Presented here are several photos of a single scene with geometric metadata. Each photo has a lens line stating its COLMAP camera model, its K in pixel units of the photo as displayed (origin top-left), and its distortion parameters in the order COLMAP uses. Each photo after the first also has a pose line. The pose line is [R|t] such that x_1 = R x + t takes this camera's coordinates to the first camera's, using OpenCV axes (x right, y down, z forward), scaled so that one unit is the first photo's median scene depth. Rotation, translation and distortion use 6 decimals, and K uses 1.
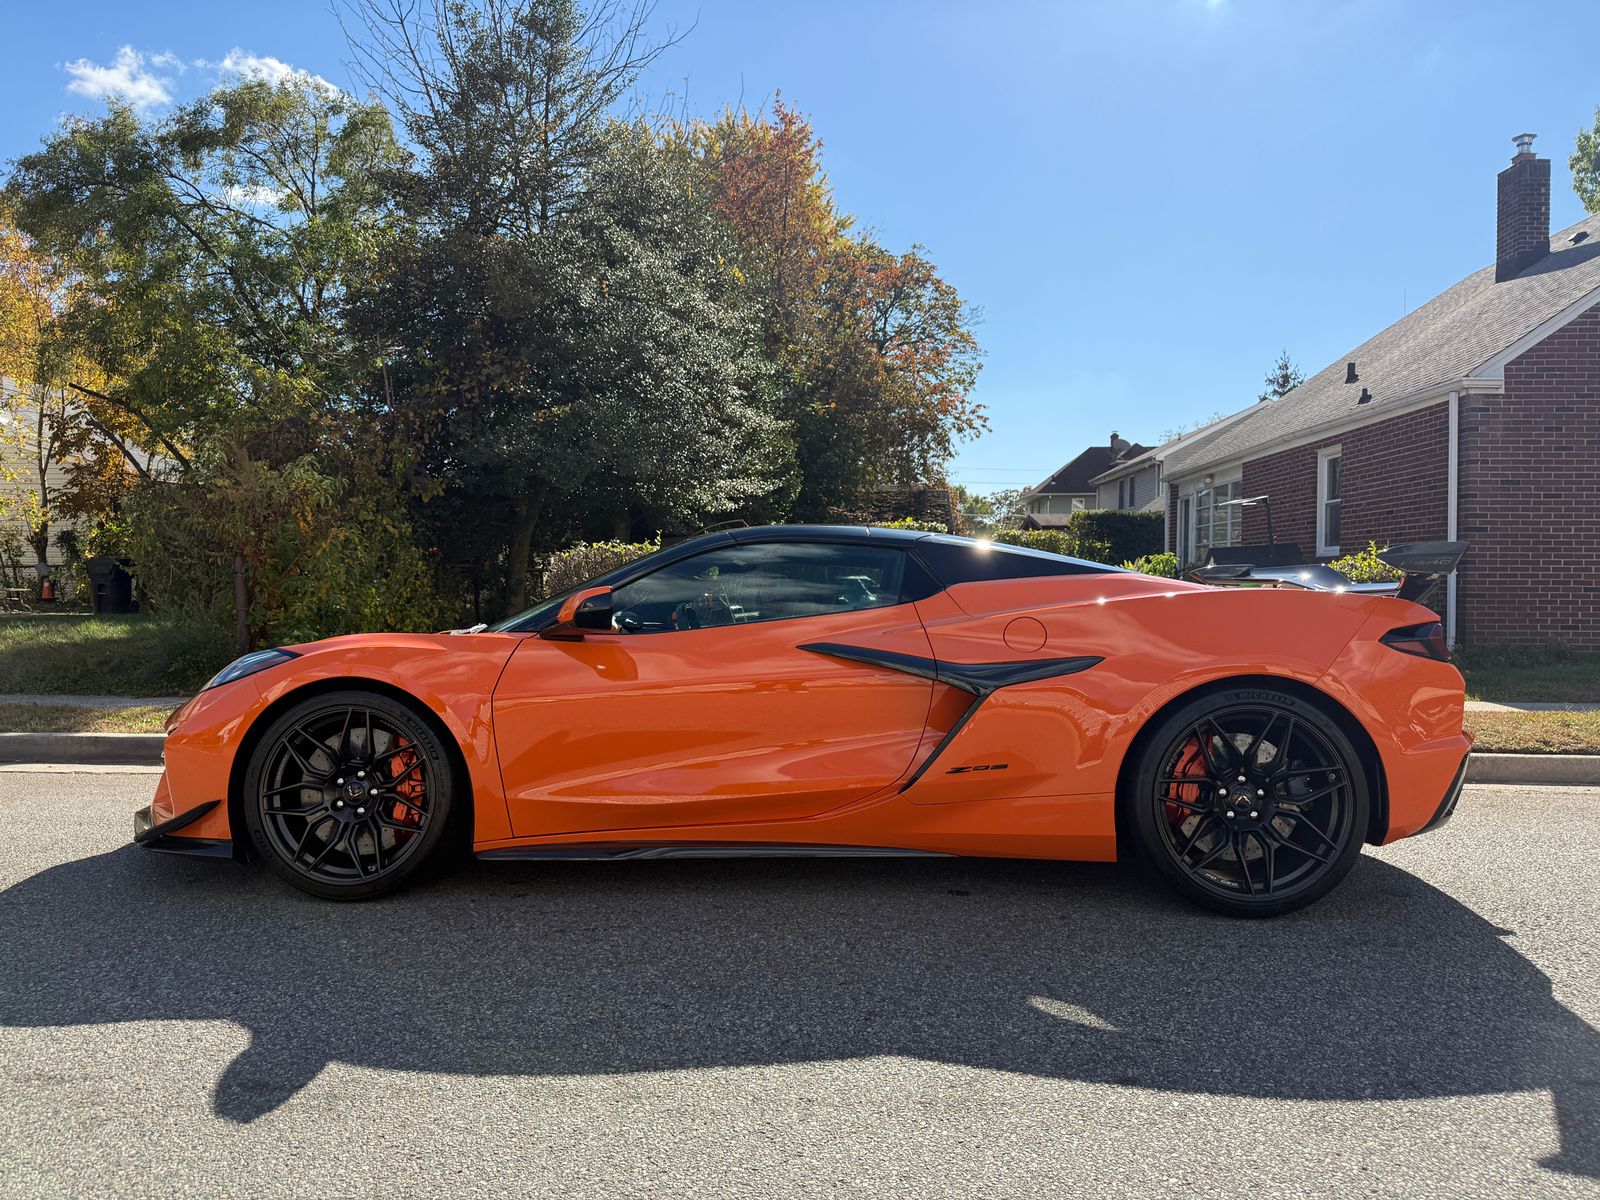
lens RADIAL K [[1113.0, 0, 800.0], [0, 1113.0, 600.0], [0, 0, 1]] dist [0.004345, -0.025158]
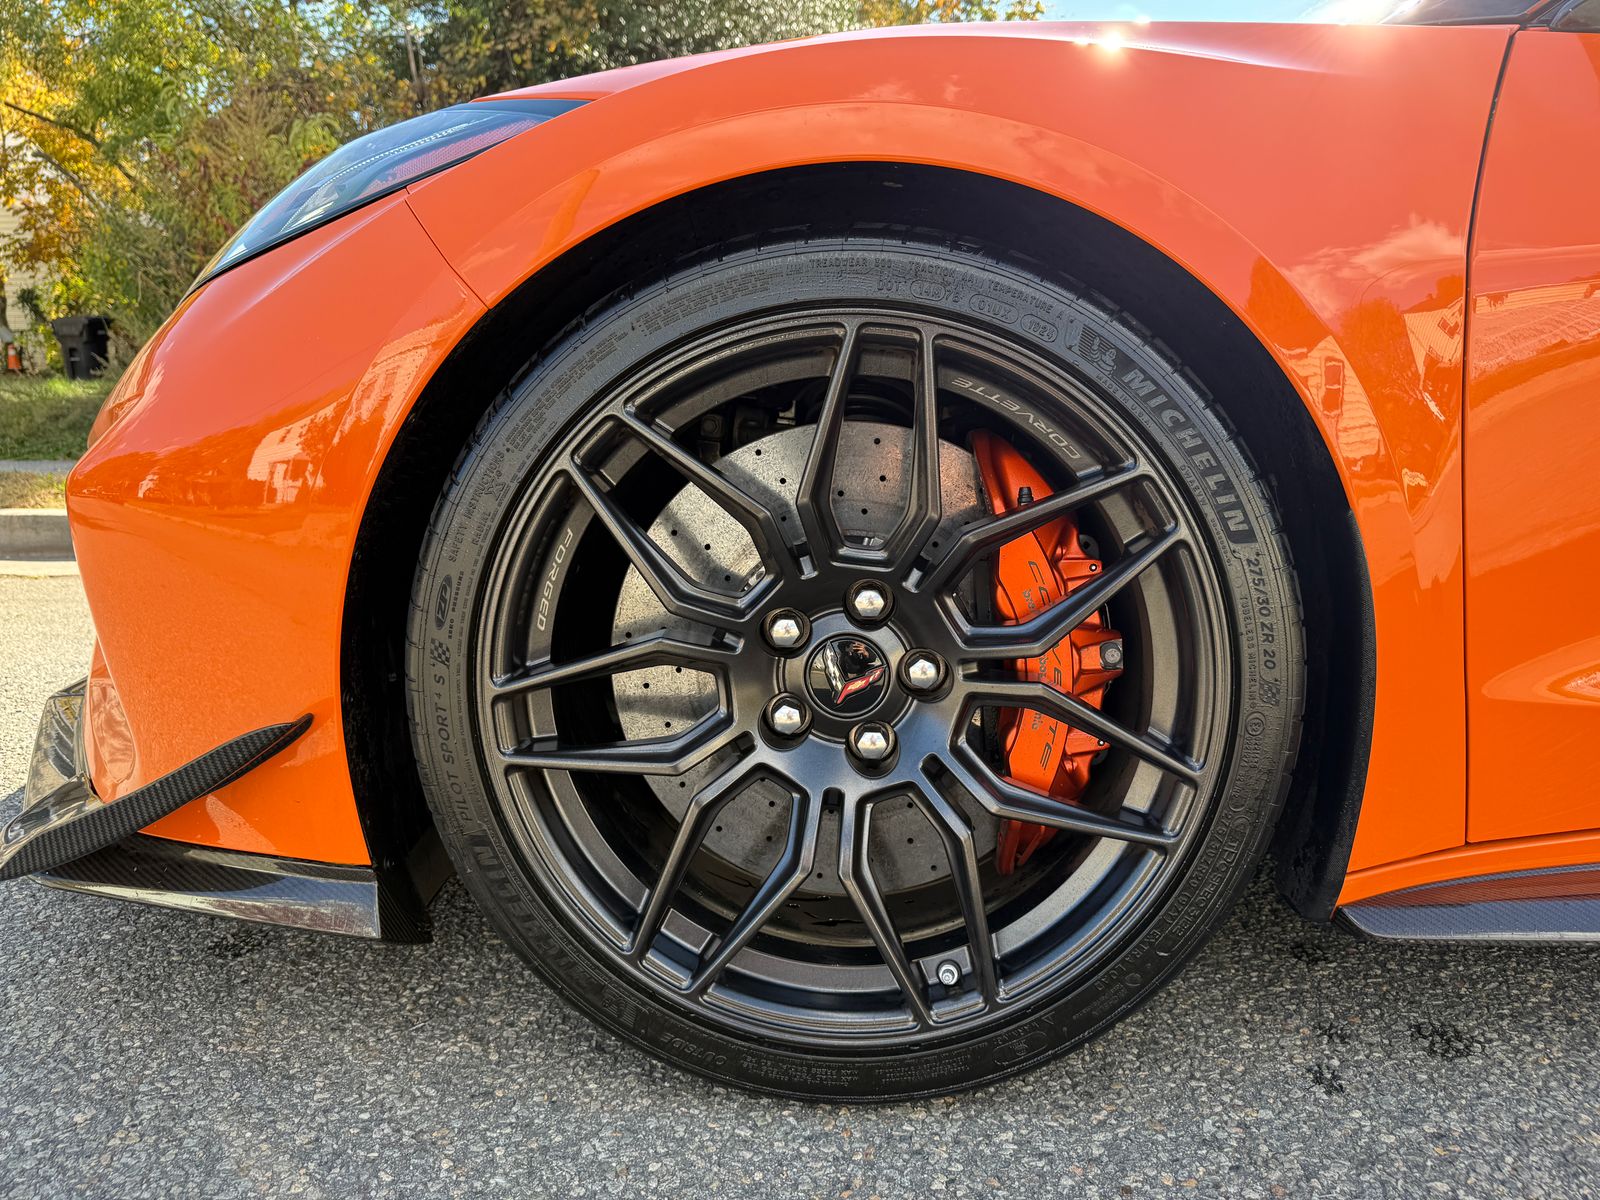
lens RADIAL K [[1113.0, 0, 800.0], [0, 1113.0, 600.0], [0, 0, 1]] dist [0.004345, -0.025158]
pose [[0.999929, -0.011101, -0.004252, -0.070718], [0.011712, 0.981247, 0.192396, 0.018710], [0.002036, -0.192433, 0.981308, 0.131134]]
